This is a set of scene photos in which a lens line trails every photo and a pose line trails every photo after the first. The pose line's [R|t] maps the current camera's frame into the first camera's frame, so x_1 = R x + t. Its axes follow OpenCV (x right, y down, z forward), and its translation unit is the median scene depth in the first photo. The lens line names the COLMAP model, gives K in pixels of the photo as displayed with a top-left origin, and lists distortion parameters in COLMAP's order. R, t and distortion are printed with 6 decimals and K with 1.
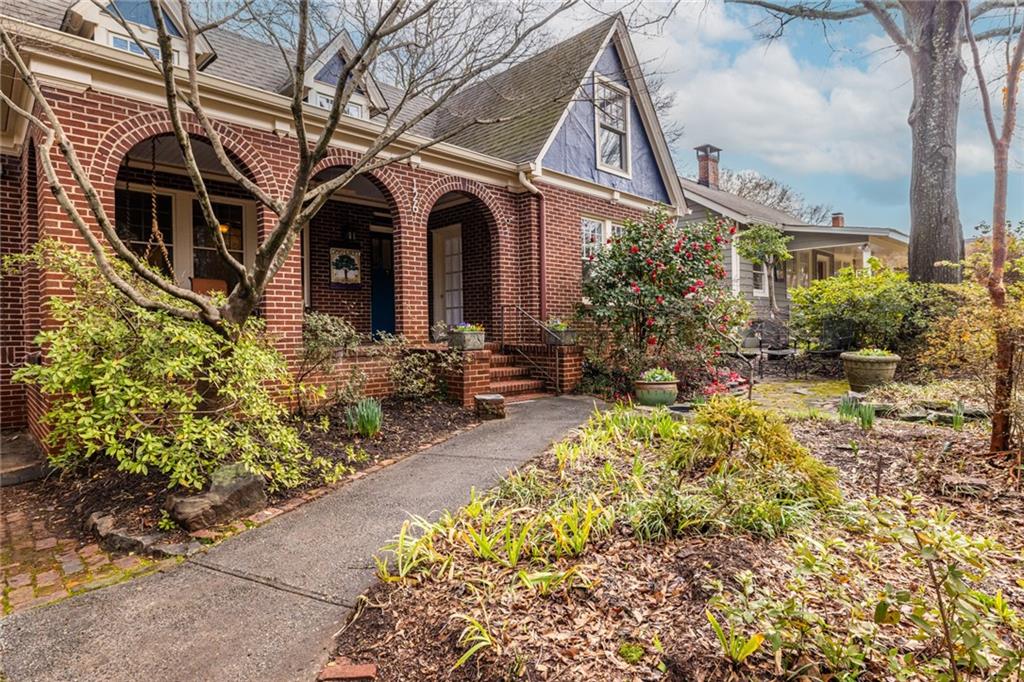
lens RADIAL K [[595.2, 0, 513.6], [0, 595.2, 334.4], [0, 0, 1]] dist [-0.006849, -0.000228]
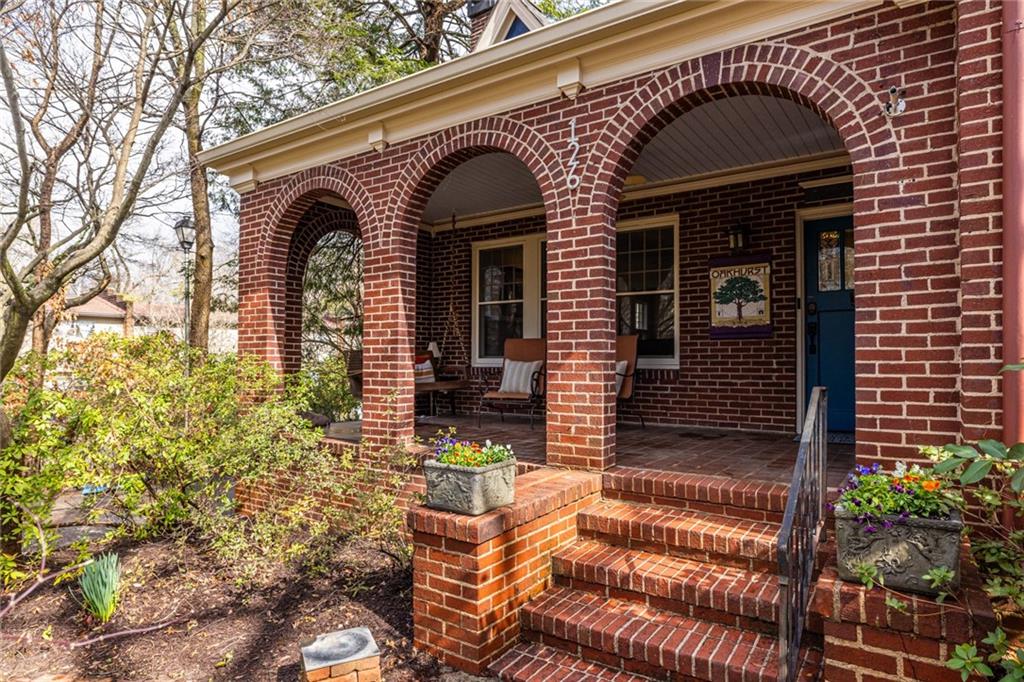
lens RADIAL K [[608.4, 0, 530.3], [0, 608.4, 351.3], [0, 0, 1]] dist [-0.003506, -0.000451]
pose [[0.177163, -0.010755, -0.984123, 0.272337], [-0.008886, 0.999882, -0.012527, -0.059733], [0.984141, 0.010964, 0.177047, 0.778332]]
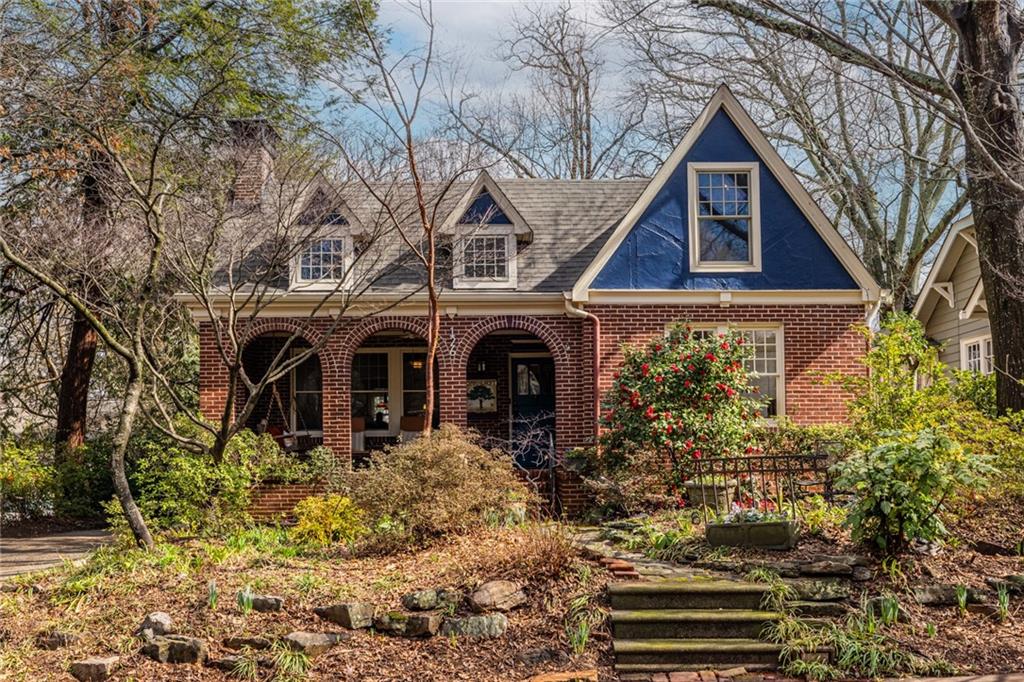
lens RADIAL K [[1264.8, 0, 511.6], [0, 1264.8, 342.4], [0, 0, 1]] dist [-0.000644, 0.000000]
pose [[0.699071, -0.070947, -0.711524, 1.472905], [0.001786, 0.995236, -0.097482, 0.007959], [0.715050, 0.066877, 0.695867, -0.558137]]
